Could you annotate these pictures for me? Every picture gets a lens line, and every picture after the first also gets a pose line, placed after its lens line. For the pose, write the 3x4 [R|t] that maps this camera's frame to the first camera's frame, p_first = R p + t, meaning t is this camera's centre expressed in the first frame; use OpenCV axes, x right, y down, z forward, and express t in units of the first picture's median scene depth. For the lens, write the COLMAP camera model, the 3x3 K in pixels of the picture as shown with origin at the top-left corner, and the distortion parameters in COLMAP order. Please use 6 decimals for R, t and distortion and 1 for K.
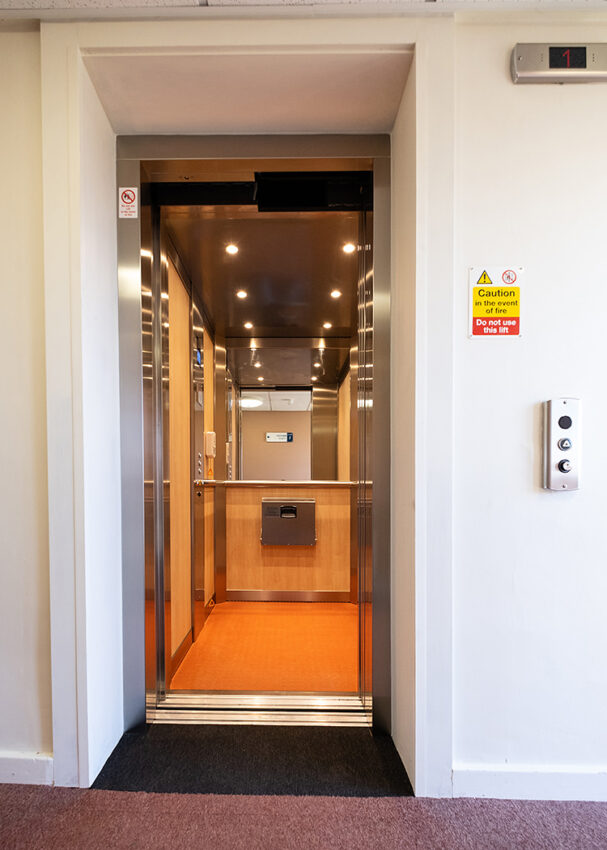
lens RADIAL K [[397.2, 0, 294.6], [0, 397.2, 481.0], [0, 0, 1]] dist [-0.003636, -0.001340]
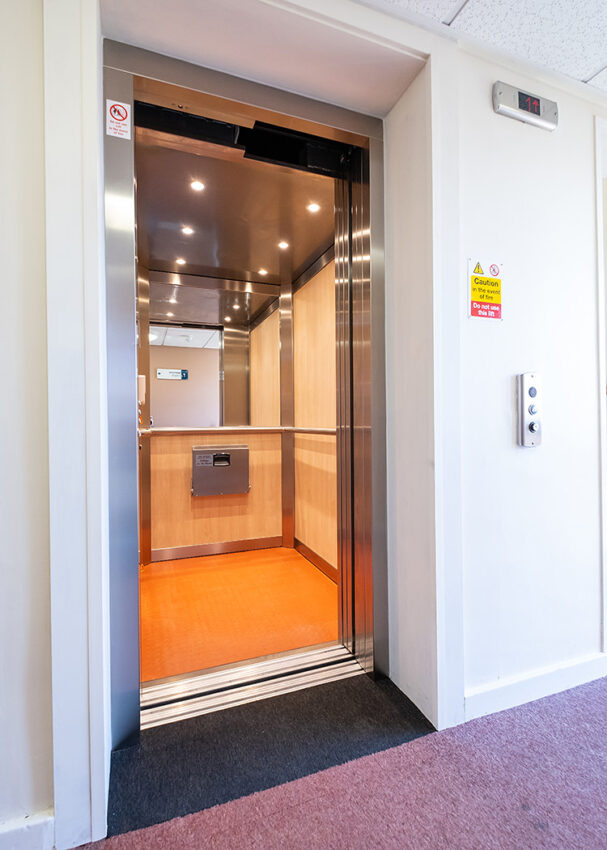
lens RADIAL K [[394.0, 0, 307.7], [0, 394.0, 406.4], [0, 0, 1]] dist [-0.006892, 0.000421]
pose [[0.934288, 0.003024, 0.356507, -0.339509], [0.004284, 0.999797, -0.019706, -0.065762], [-0.356494, 0.019938, 0.934085, 0.077691]]
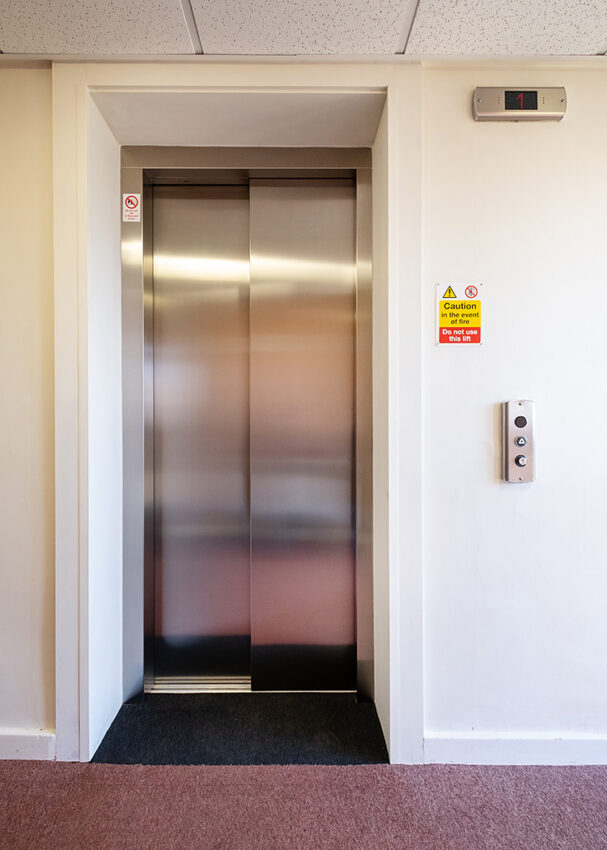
lens RADIAL K [[408.9, 0, 313.3], [0, 408.9, 401.2], [0, 0, 1]] dist [-0.000316, -0.000494]
pose [[0.999732, -0.000297, 0.023163, 0.053005], [0.000854, 0.999710, -0.024058, -0.144204], [-0.023149, 0.024071, 0.999442, -0.121025]]
